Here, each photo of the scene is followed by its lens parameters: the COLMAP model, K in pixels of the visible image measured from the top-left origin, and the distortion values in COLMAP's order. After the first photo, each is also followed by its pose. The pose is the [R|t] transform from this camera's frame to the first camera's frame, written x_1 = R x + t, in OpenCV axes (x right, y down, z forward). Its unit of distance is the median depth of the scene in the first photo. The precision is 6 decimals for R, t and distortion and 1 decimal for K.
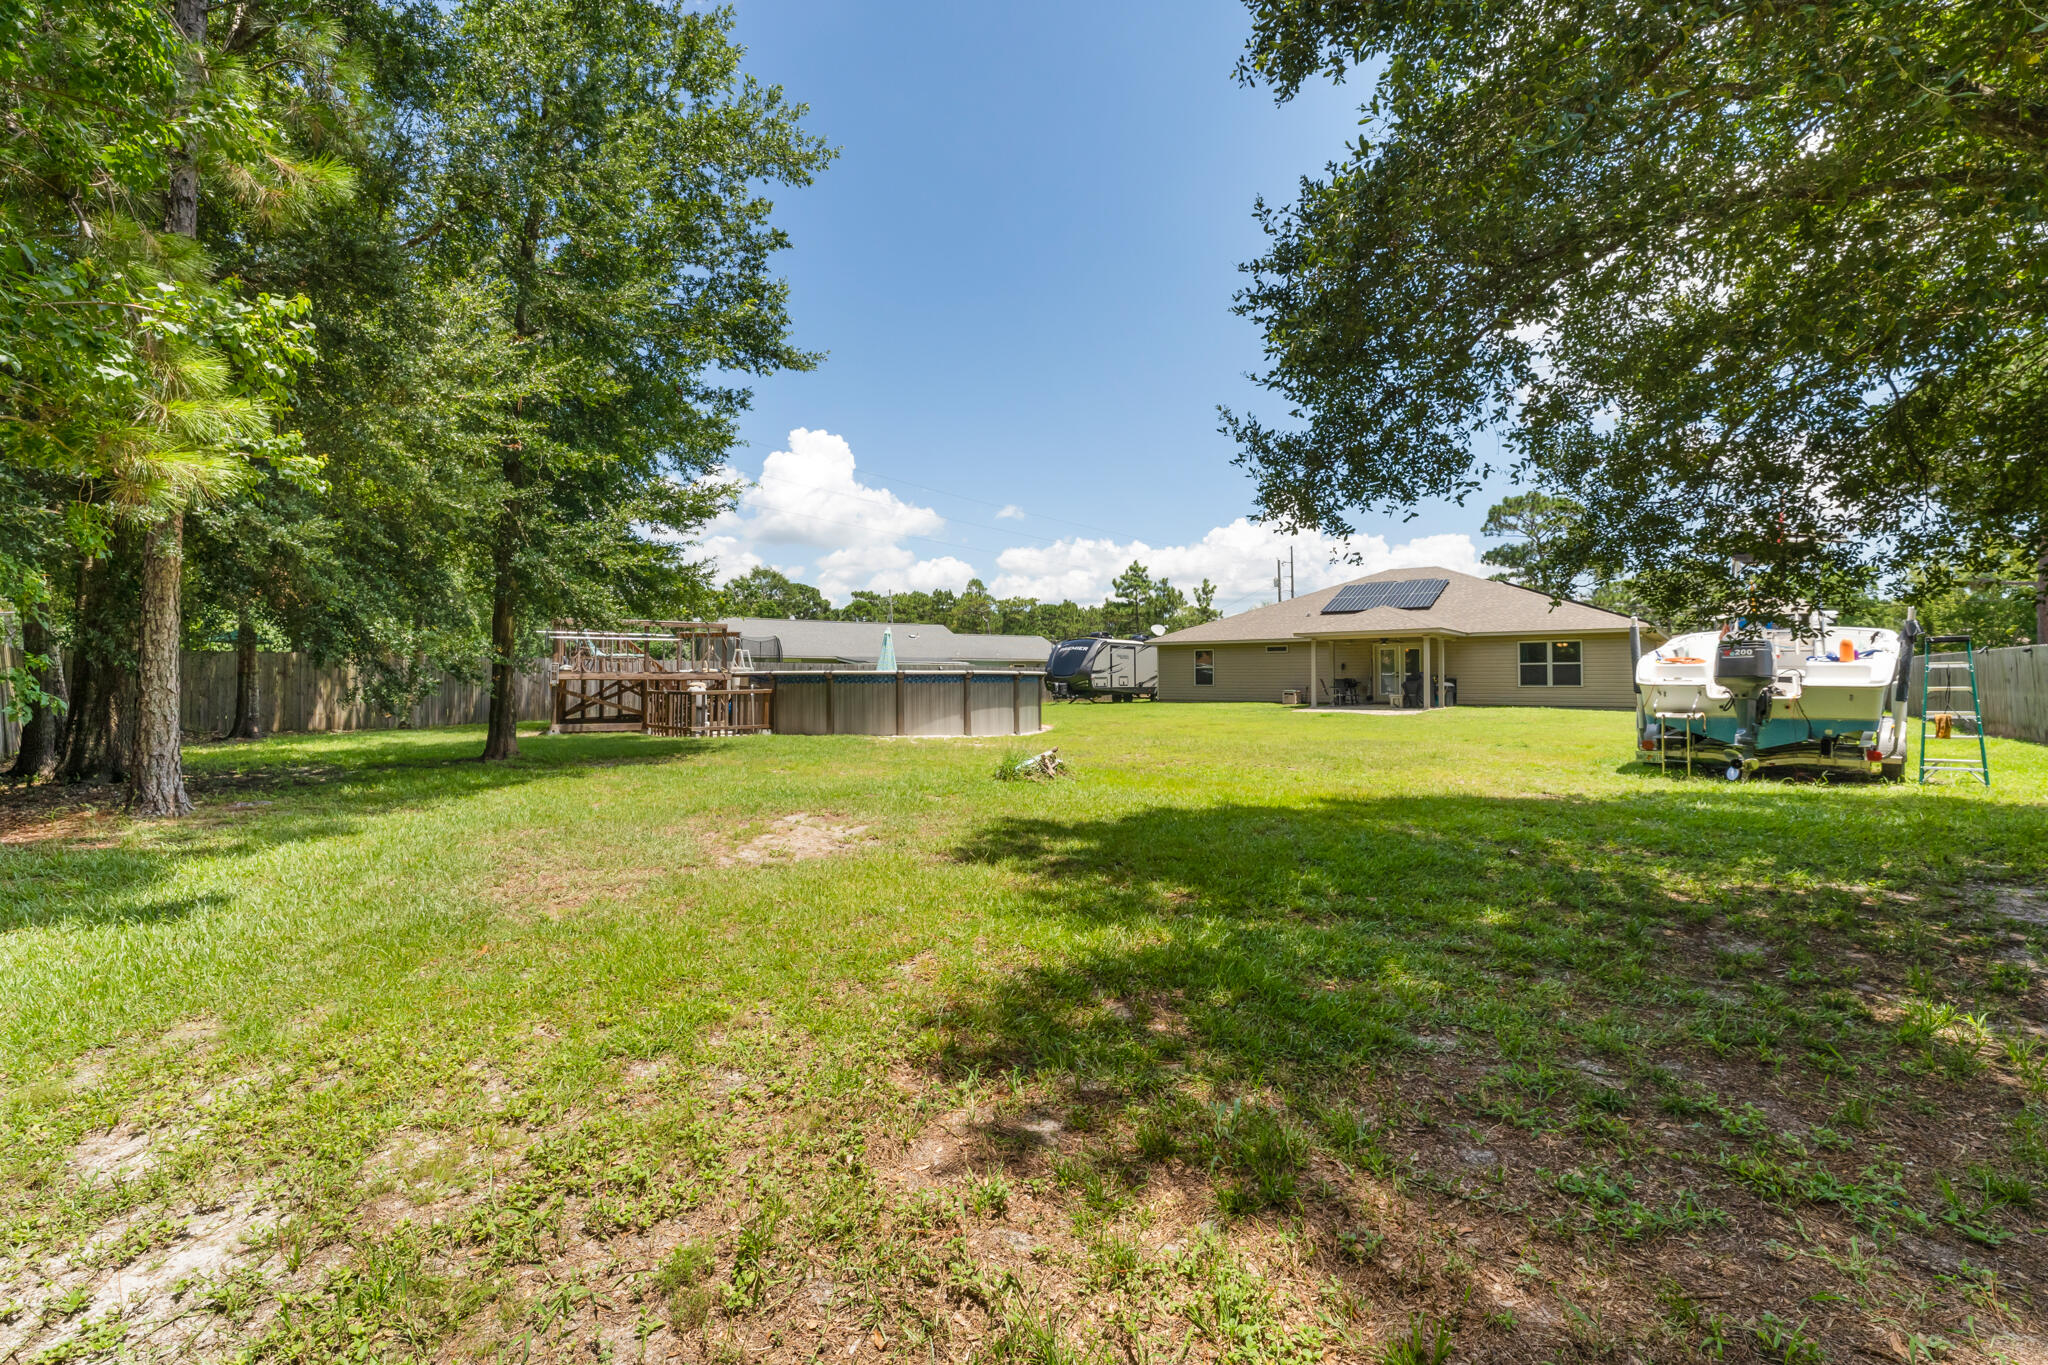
lens RADIAL K [[893.3, 0, 1021.3], [0, 893.3, 681.4], [0, 0, 1]] dist [0.015915, -0.003639]
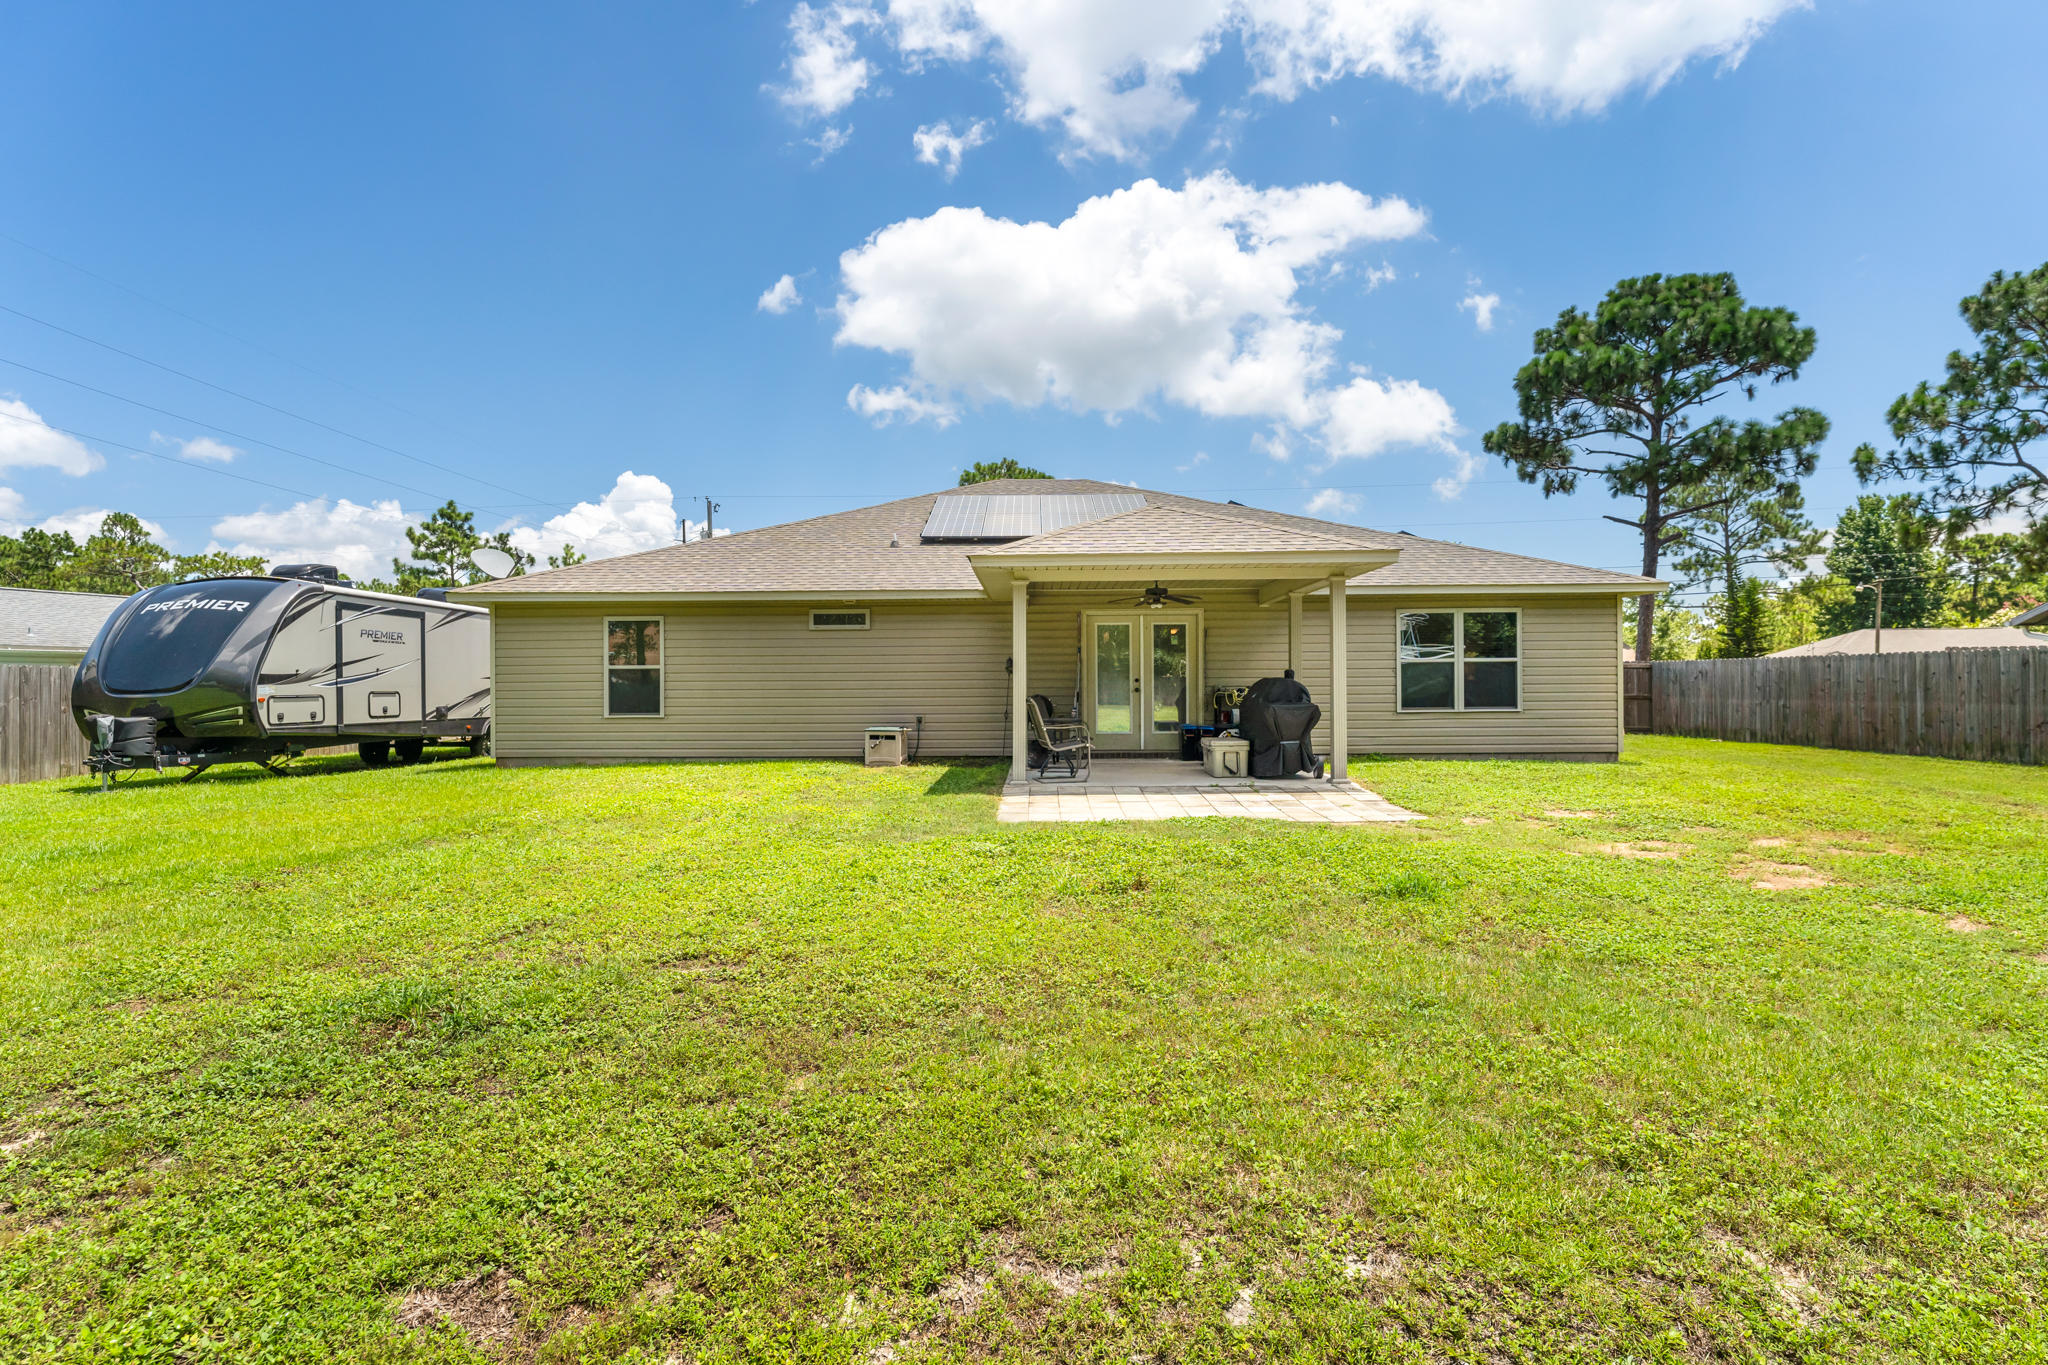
lens RADIAL K [[1038.1, 0, 1018.7], [0, 1038.1, 690.7], [0, 0, 1]] dist [-0.001968, -0.000459]
pose [[0.813688, -0.003522, 0.581291, 0.084118], [0.006512, 0.999974, -0.003057, -0.003440], [-0.581265, 0.006272, 0.813690, 0.540047]]
